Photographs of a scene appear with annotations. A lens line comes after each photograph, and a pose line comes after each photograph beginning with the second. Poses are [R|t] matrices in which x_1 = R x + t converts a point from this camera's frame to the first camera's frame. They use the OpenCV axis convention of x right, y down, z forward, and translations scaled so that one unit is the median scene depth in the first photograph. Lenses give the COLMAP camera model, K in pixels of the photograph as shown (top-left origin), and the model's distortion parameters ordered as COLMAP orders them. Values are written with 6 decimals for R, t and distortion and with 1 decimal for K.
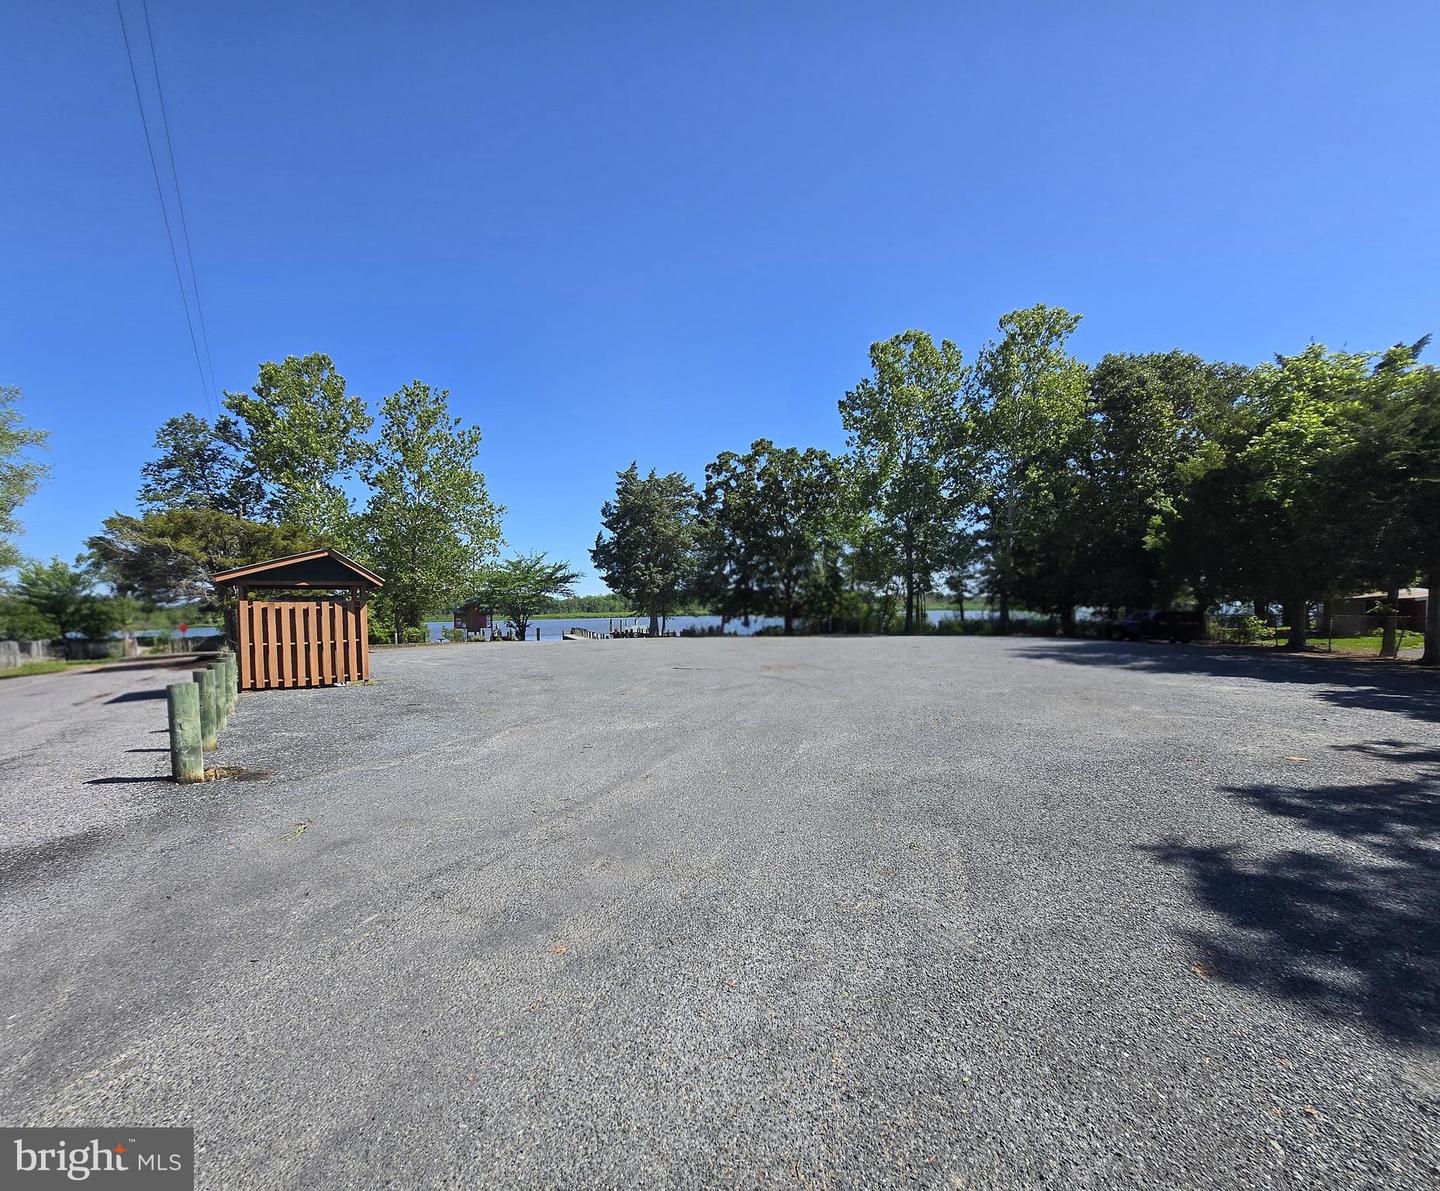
lens RADIAL K [[690.0, 0, 711.3], [0, 690.0, 602.2], [0, 0, 1]] dist [-0.002853, -0.001054]
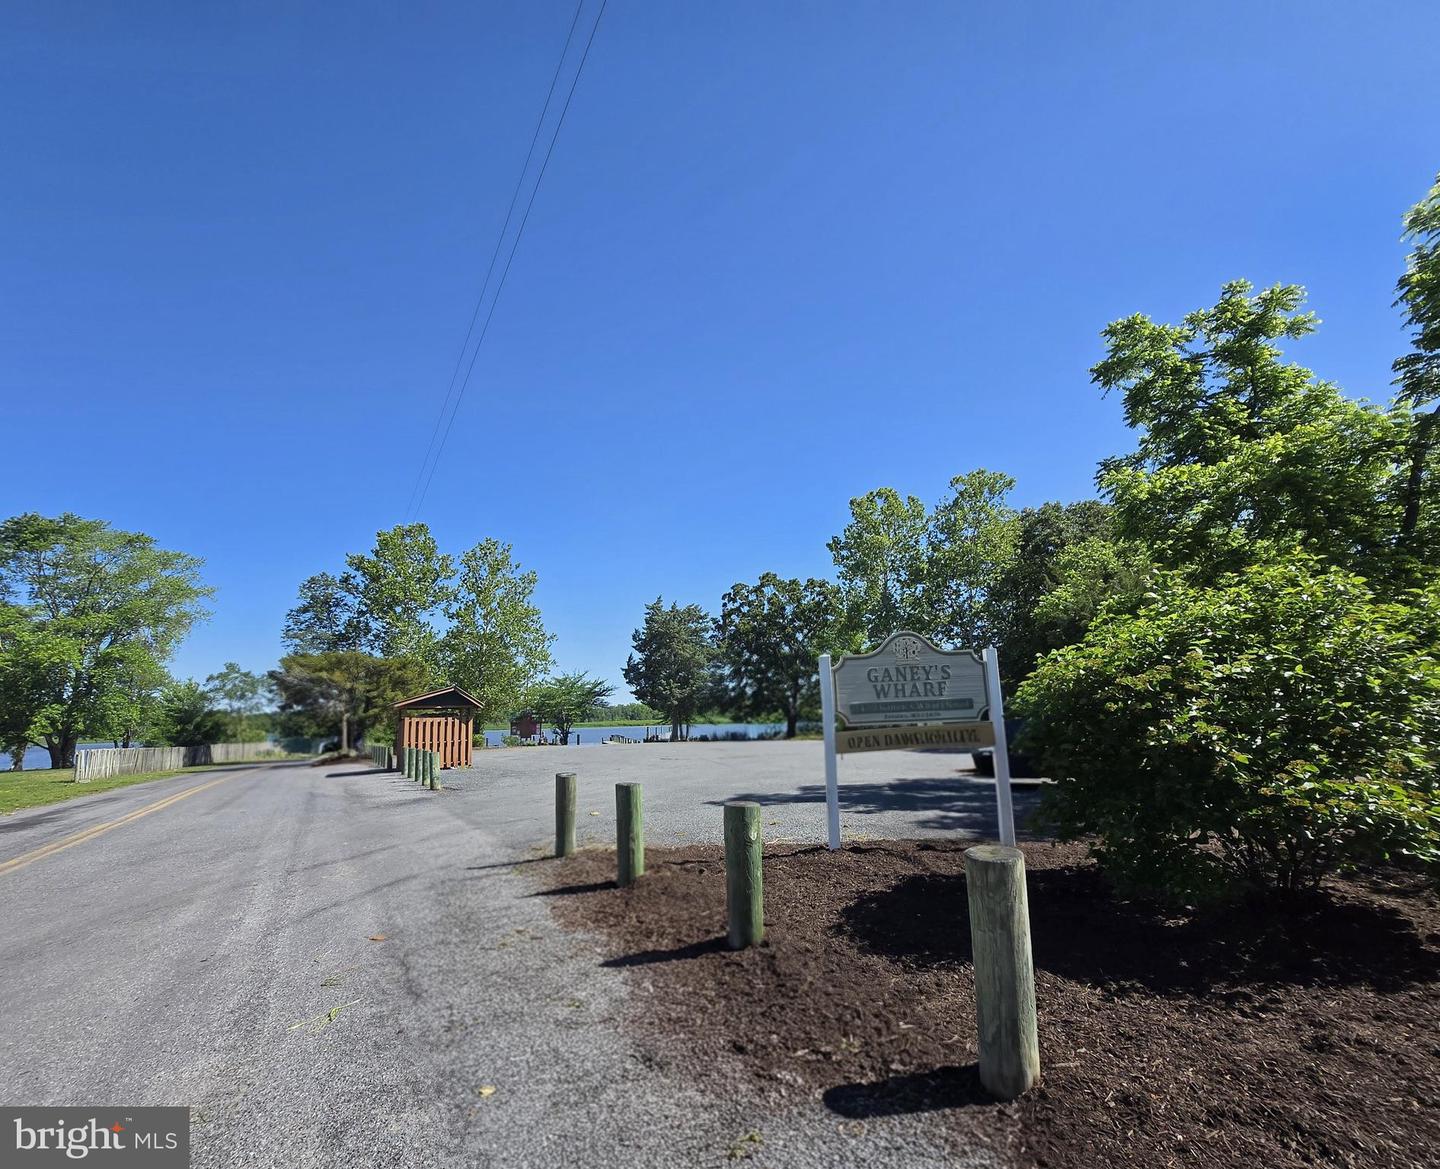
lens RADIAL K [[703.3, 0, 728.0], [0, 703.3, 590.4], [0, 0, 1]] dist [-0.004796, 0.000511]
pose [[0.998895, -0.015806, -0.044266, 0.066685], [0.008280, 0.986209, -0.165296, -0.005456], [0.046268, 0.164747, 0.985250, -0.234293]]
